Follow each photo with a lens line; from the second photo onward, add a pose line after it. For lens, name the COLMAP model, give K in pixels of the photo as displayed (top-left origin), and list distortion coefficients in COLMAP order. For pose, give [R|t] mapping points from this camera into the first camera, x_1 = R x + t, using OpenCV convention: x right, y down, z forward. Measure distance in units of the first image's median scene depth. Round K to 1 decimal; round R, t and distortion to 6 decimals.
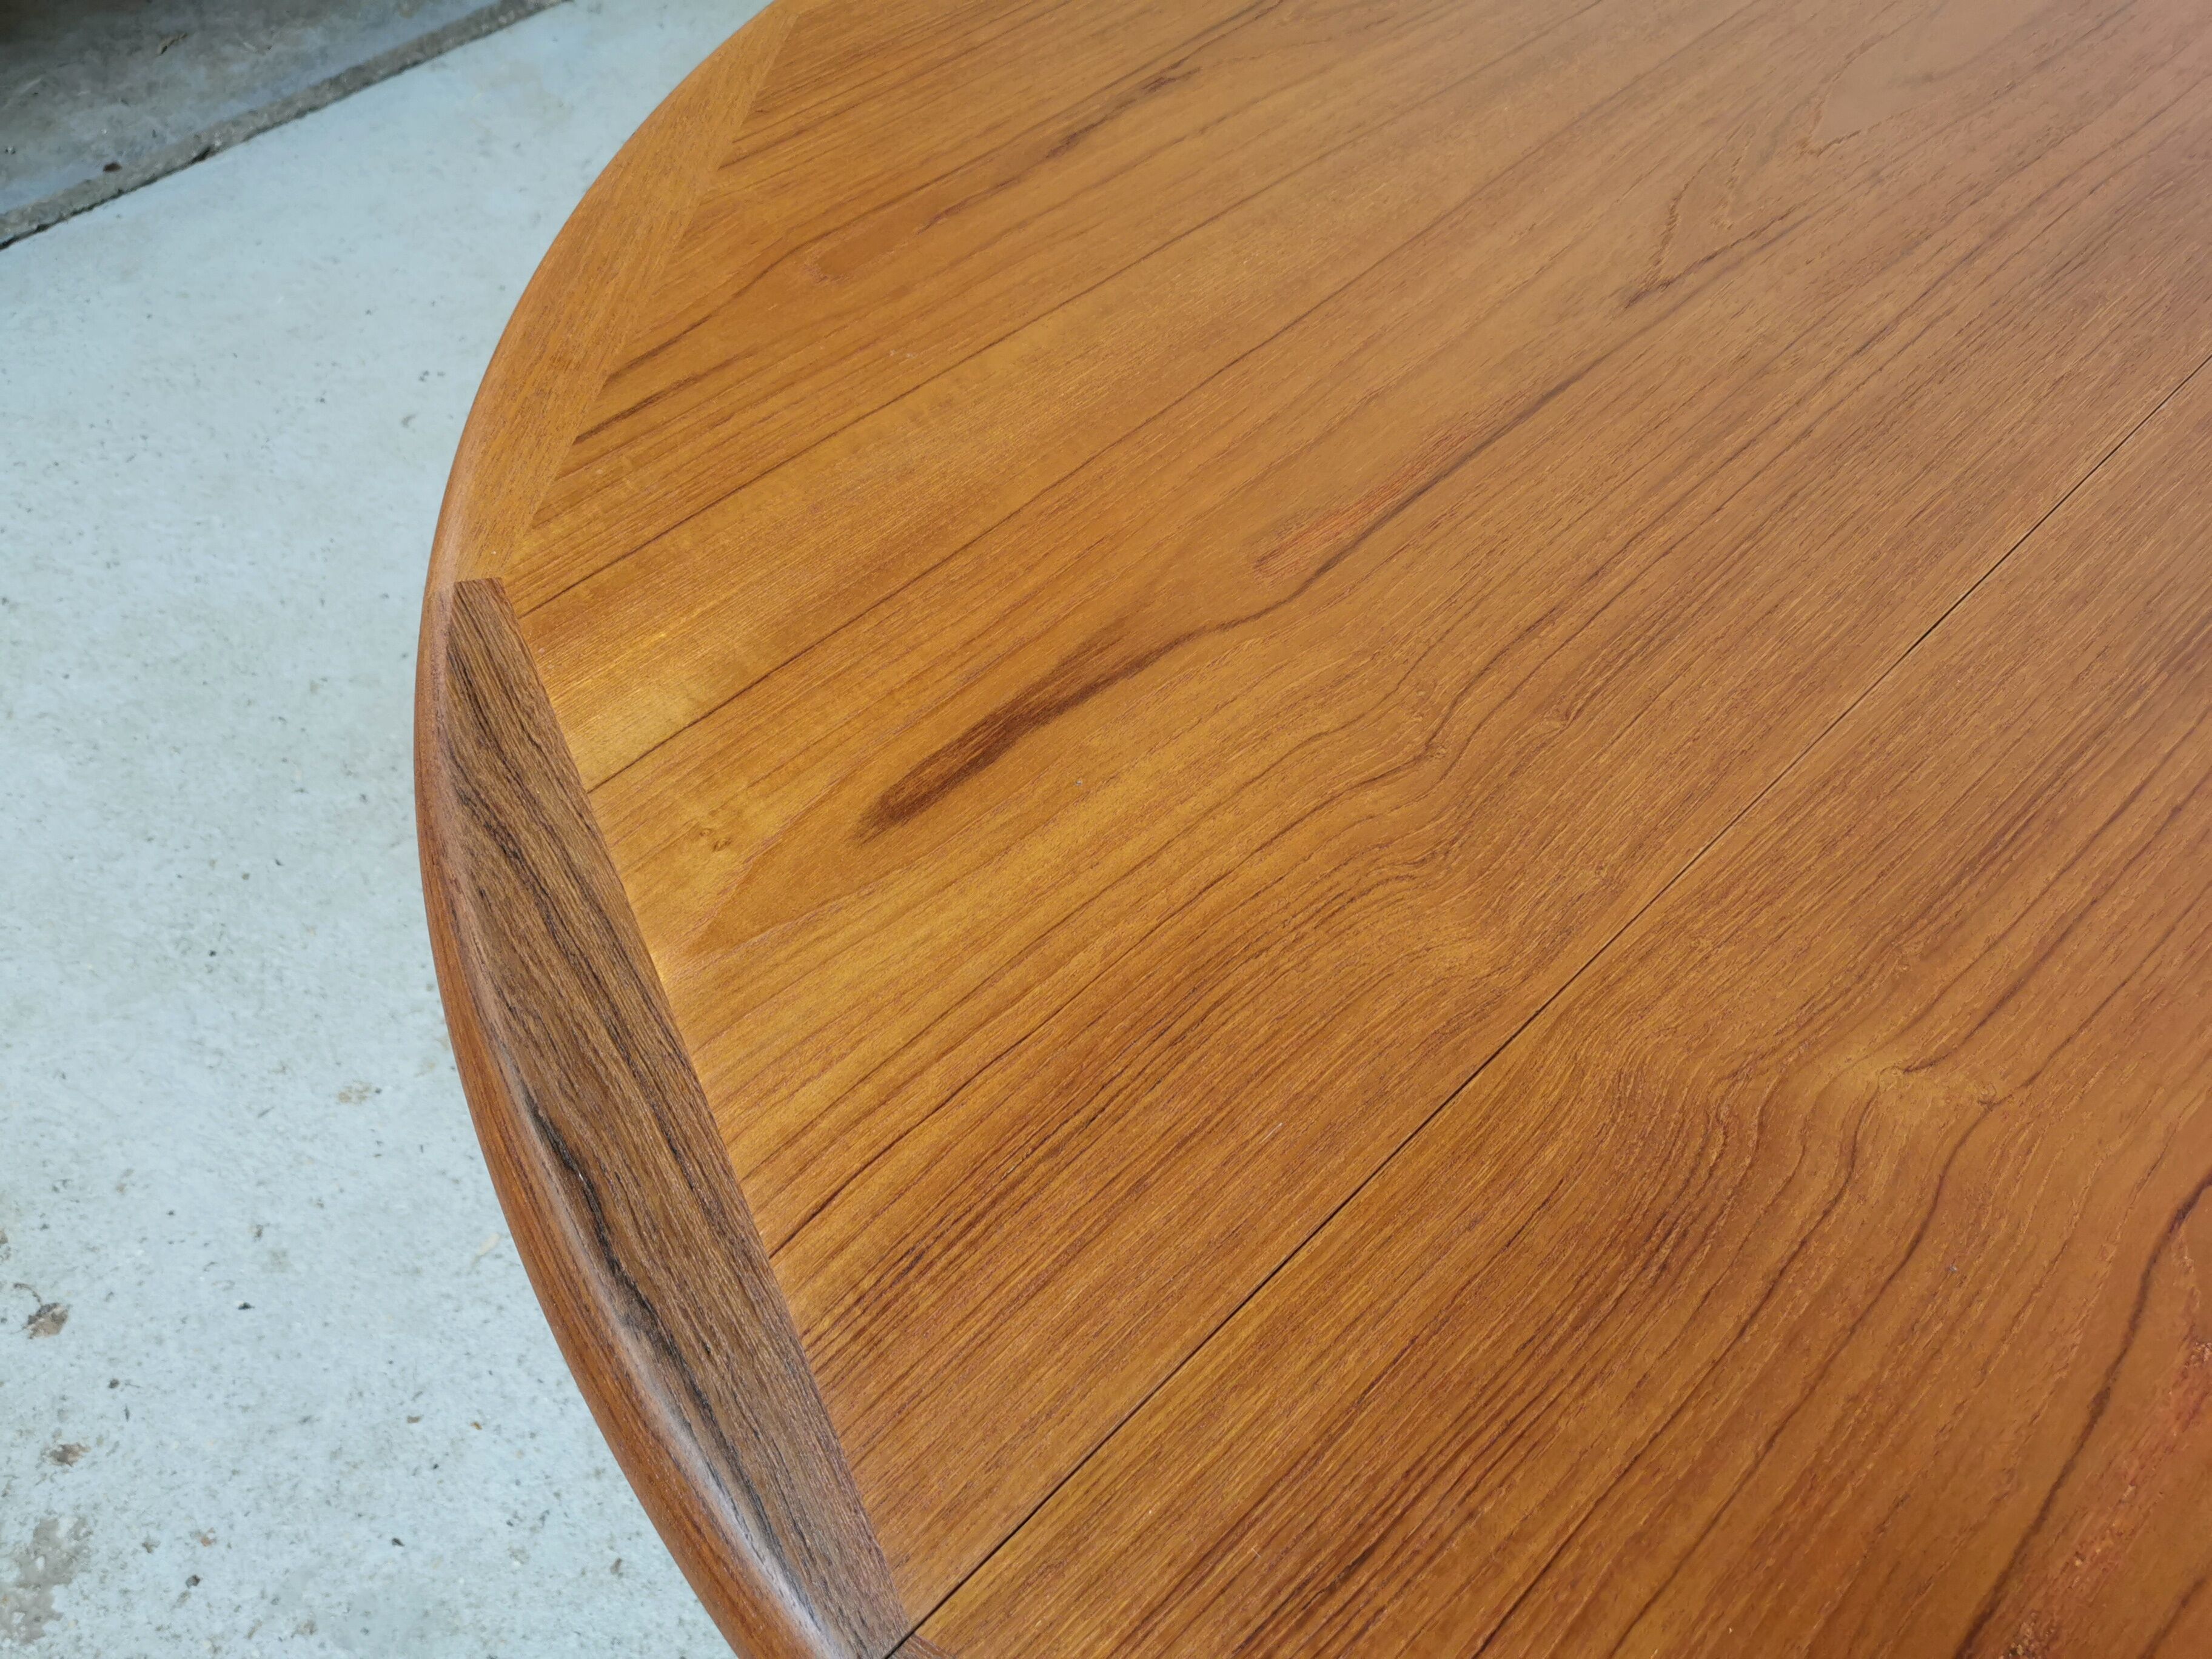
lens RADIAL K [[1712.9, 0, 1103.8], [0, 1712.9, 828.3], [0, 0, 1]] dist [0.058289, -0.059322]
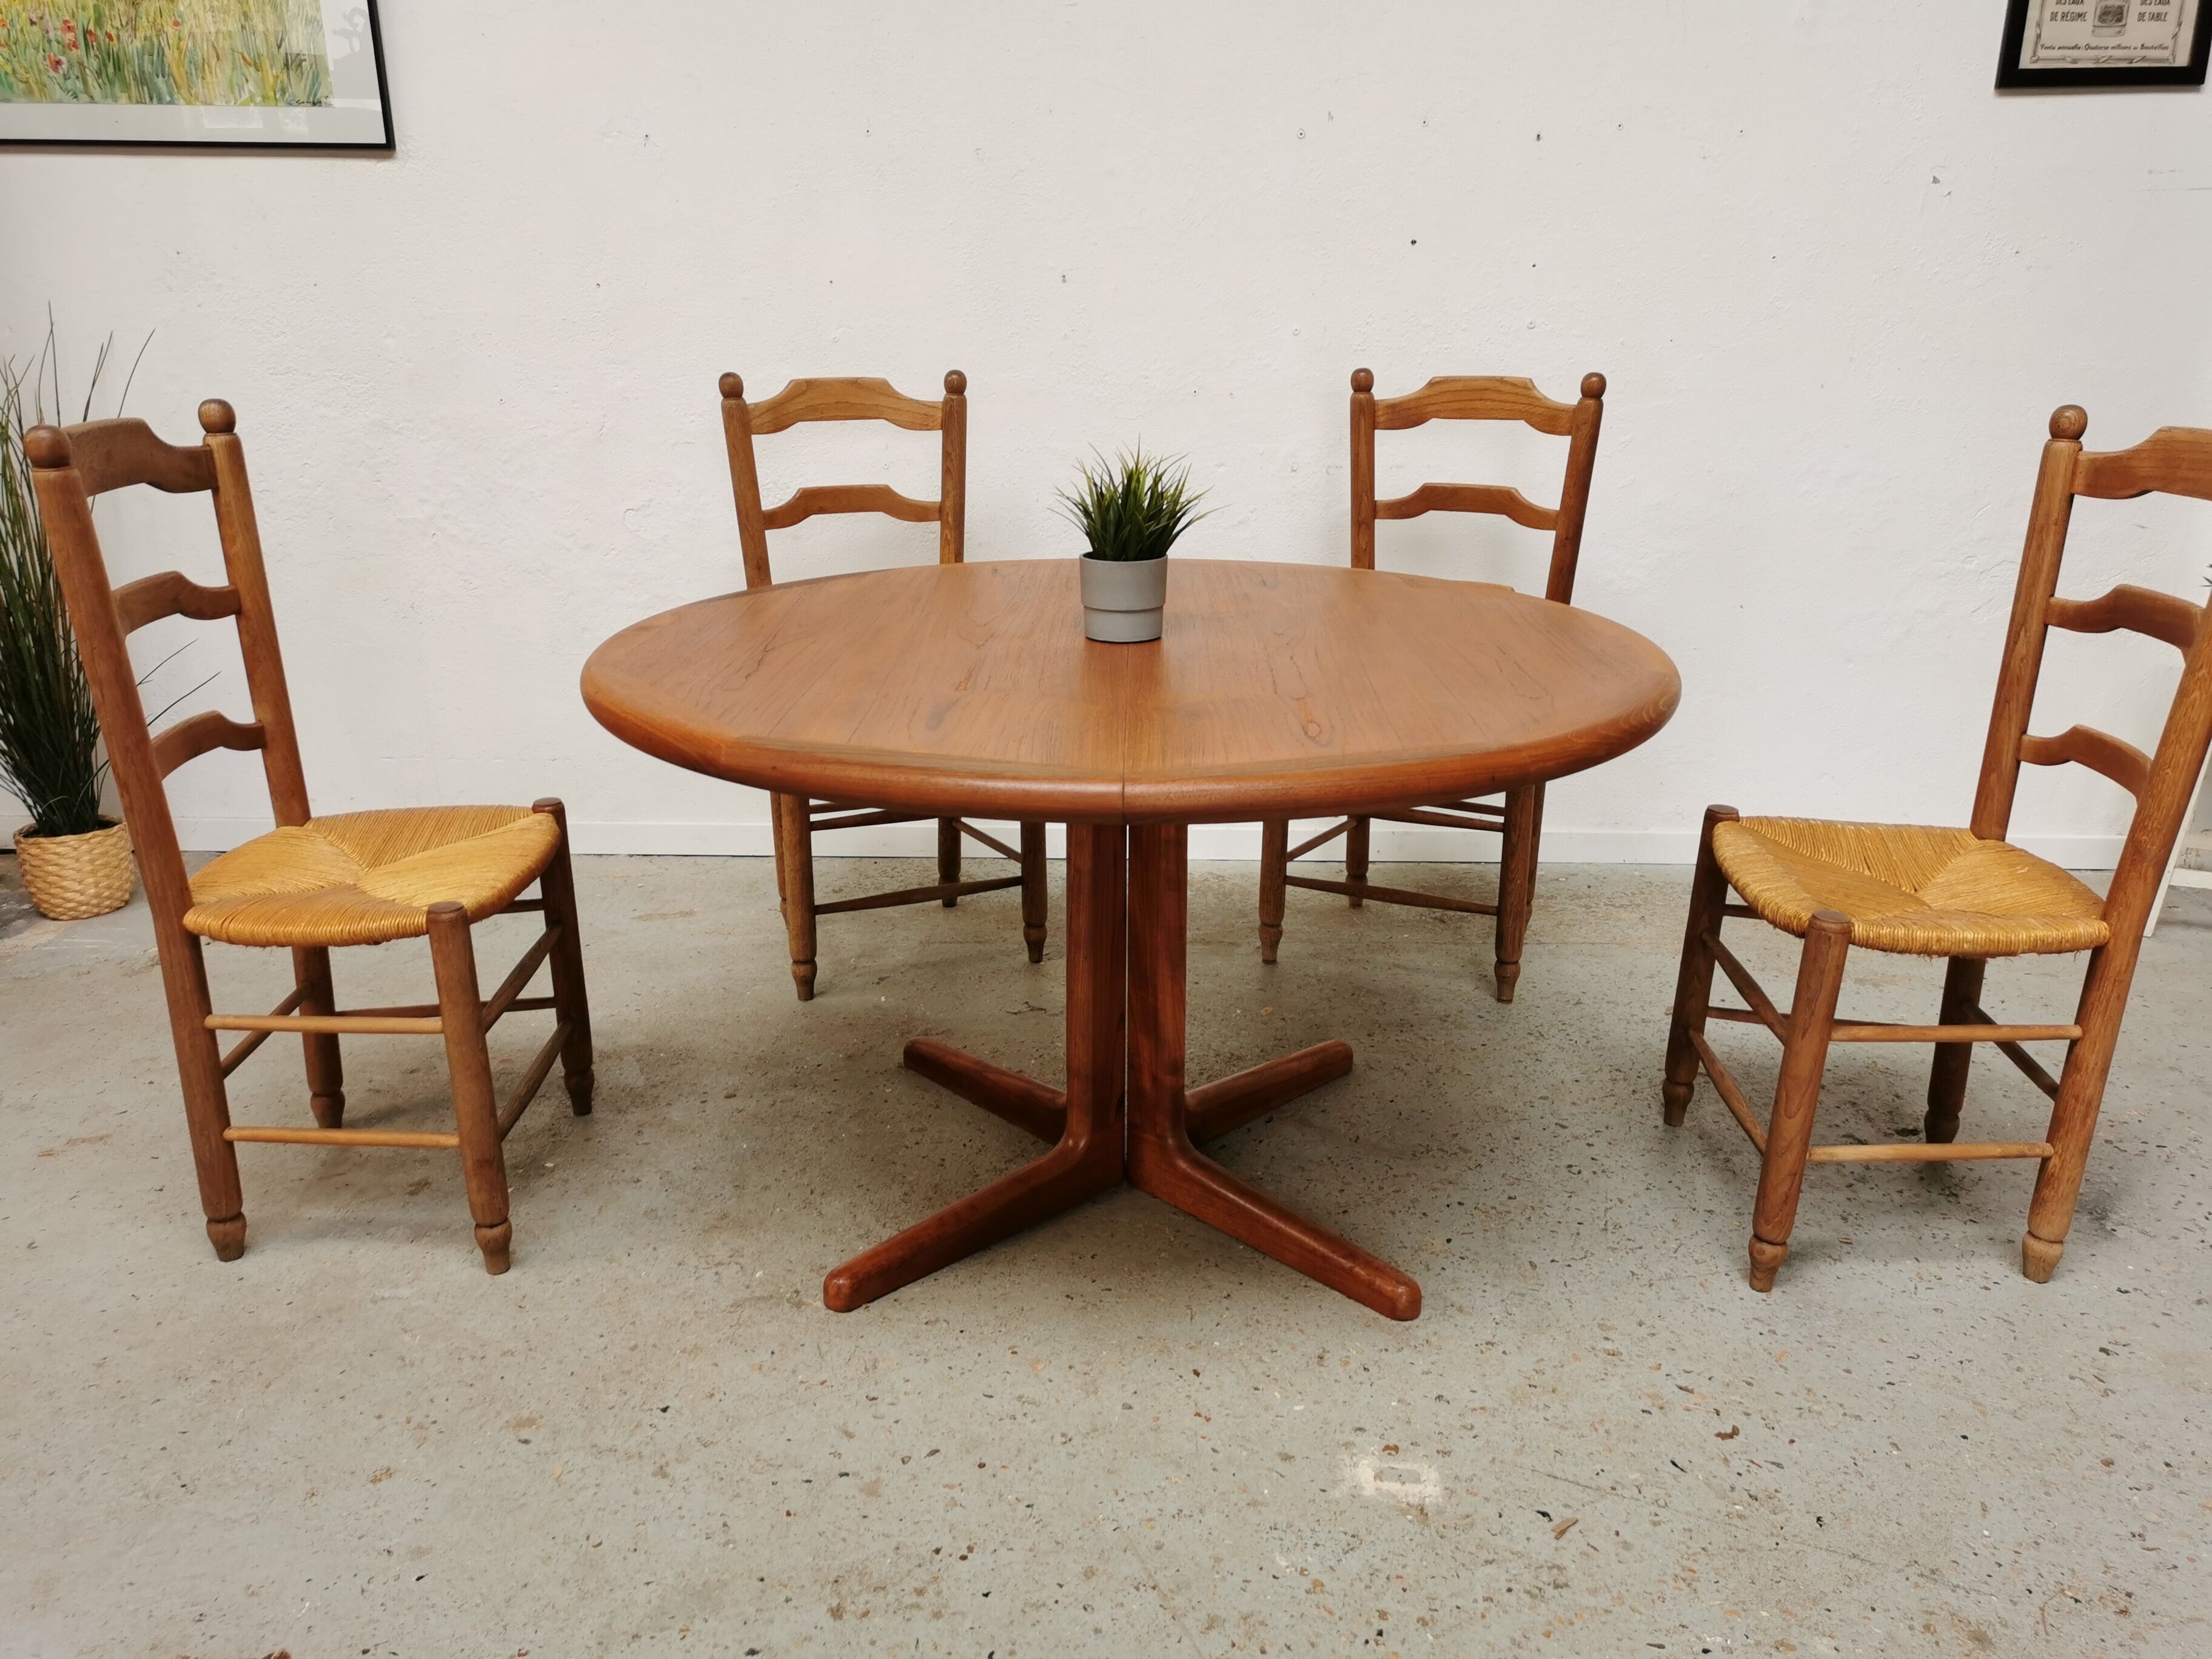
lens RADIAL K [[1712.9, 0, 1111.5], [0, 1712.9, 812.1], [0, 0, 1]] dist [0.058289, -0.059322]
pose [[0.708522, -0.209888, 0.673753, -1.860682], [0.568037, 0.736130, -0.368032, 1.317584], [-0.418724, 0.643475, 0.640788, -0.937495]]
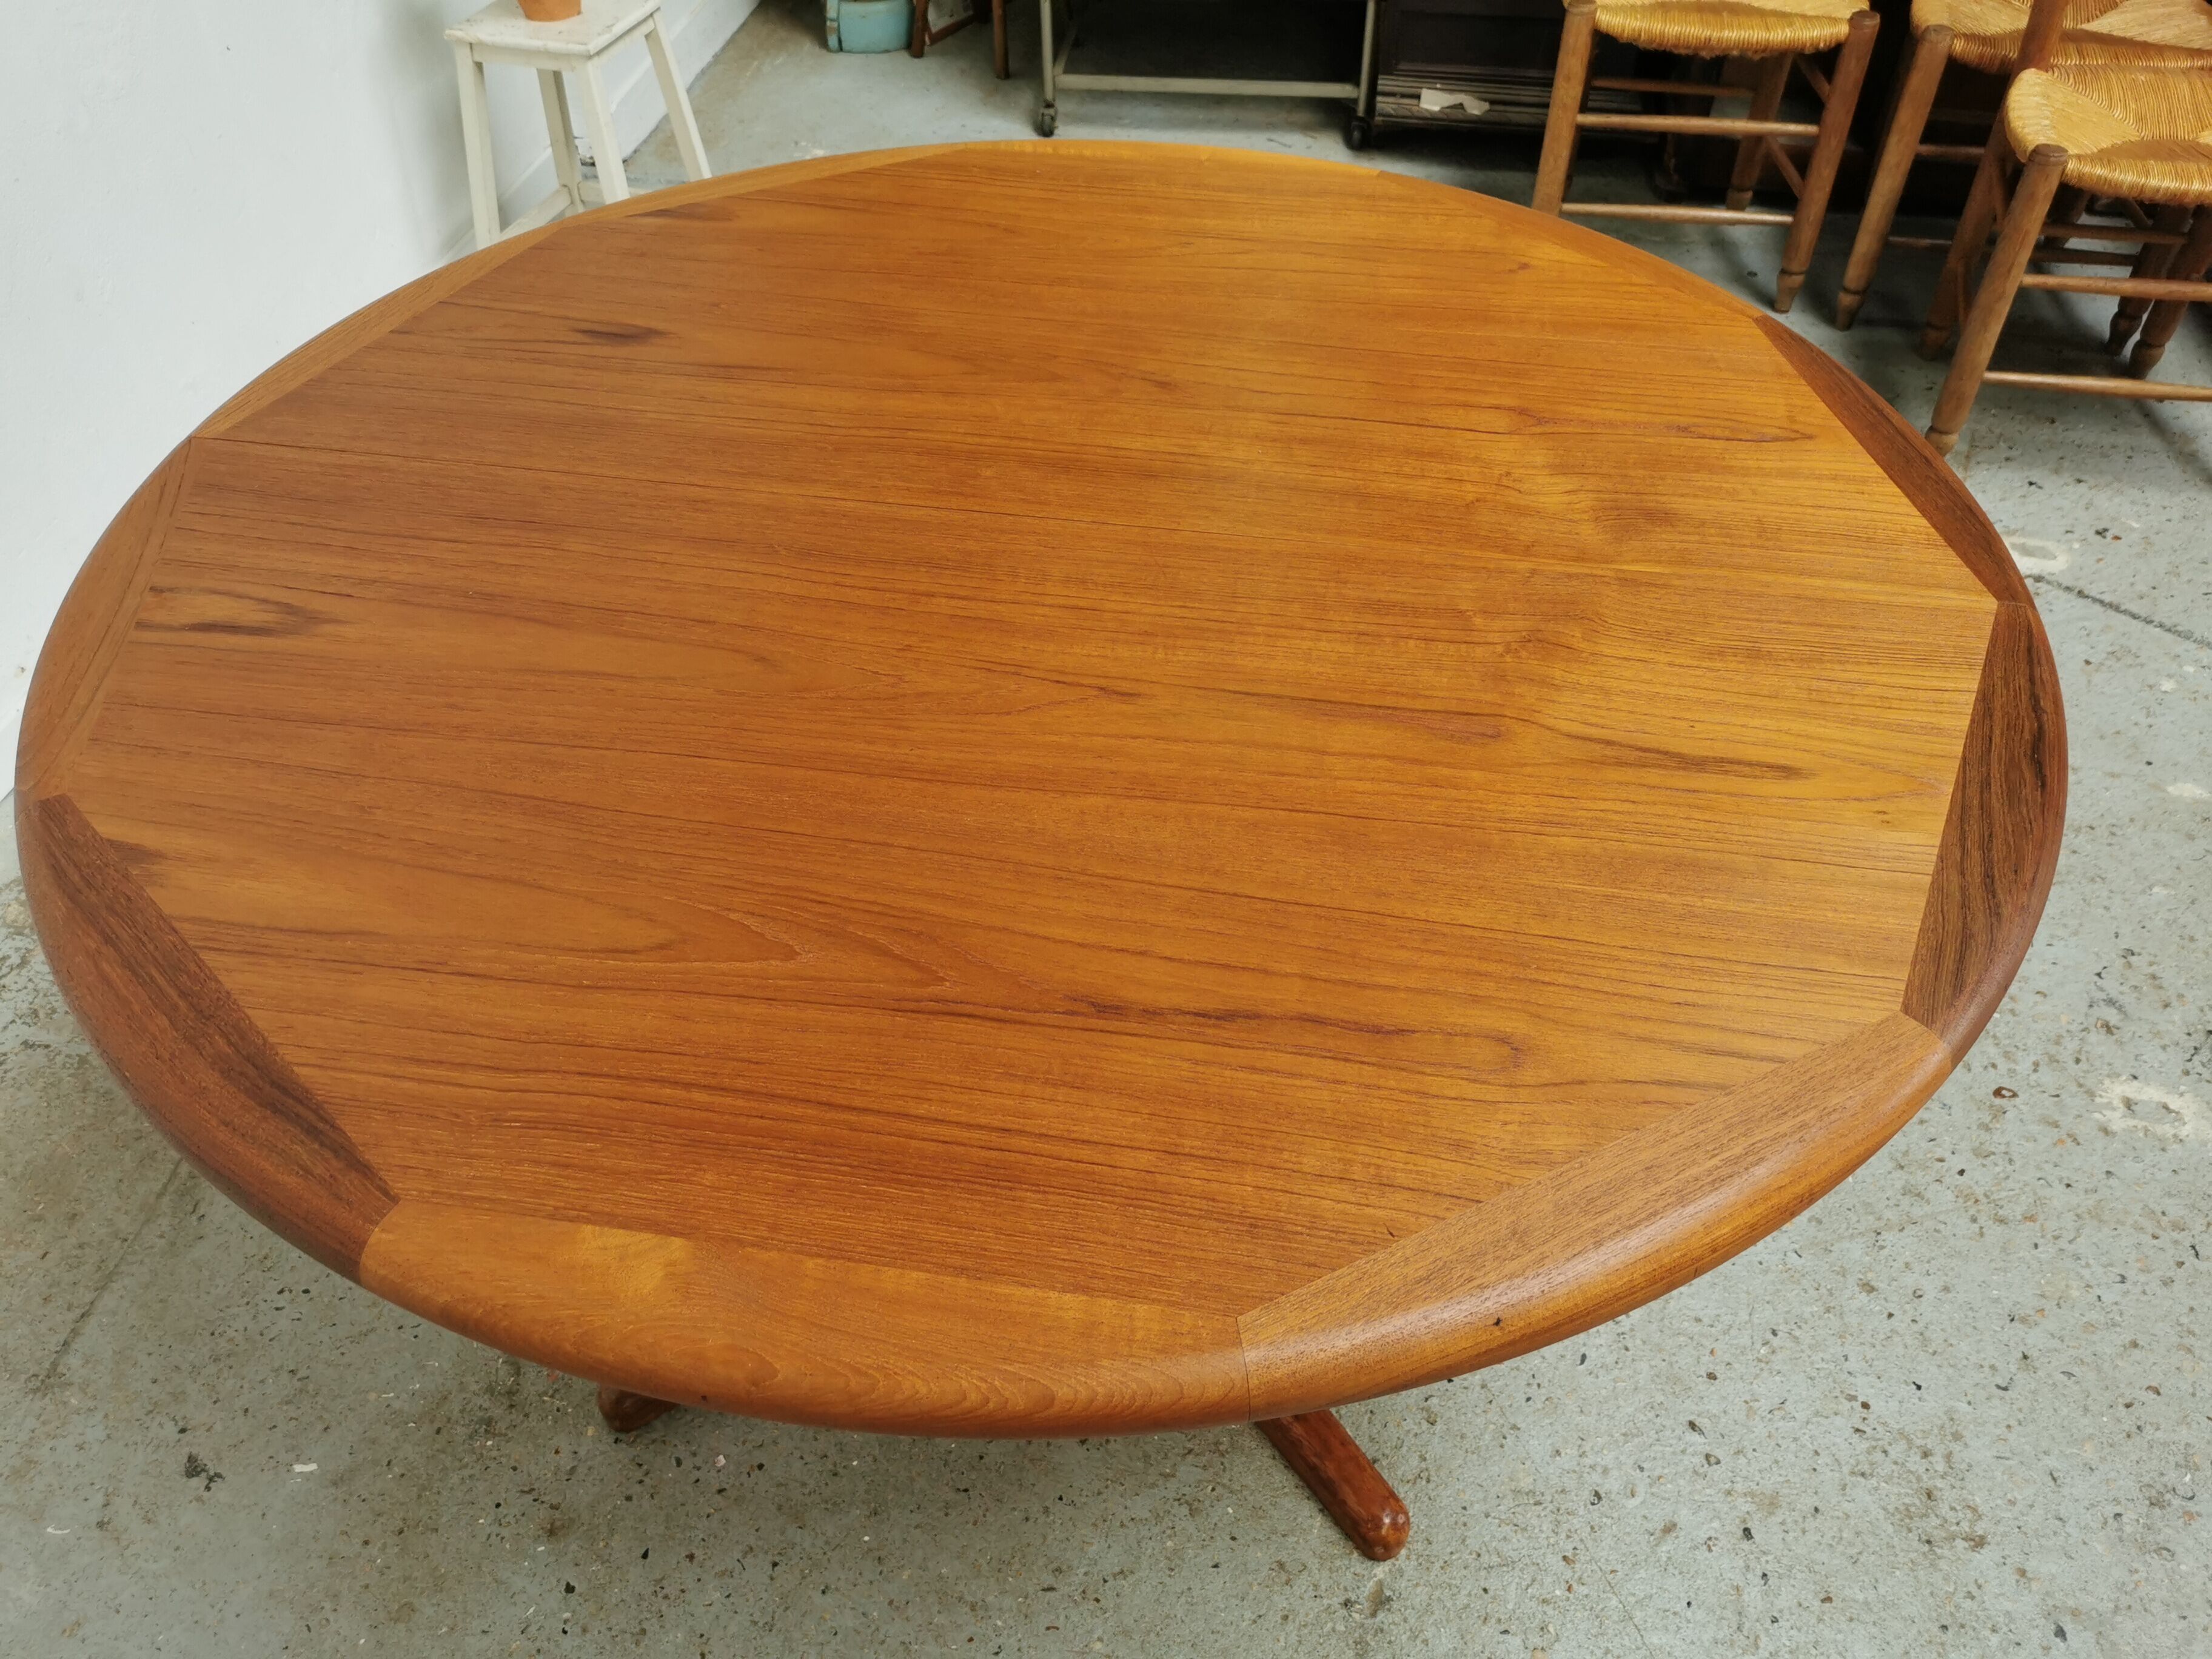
lens RADIAL K [[1712.9, 0, 1111.8], [0, 1712.9, 834.7], [0, 0, 1]] dist [0.058289, -0.059322]
pose [[-0.600623, -0.560636, 0.570034, -0.715721], [0.641816, 0.087077, 0.761899, -1.719204], [-0.476785, 0.823471, 0.307525, 0.779720]]
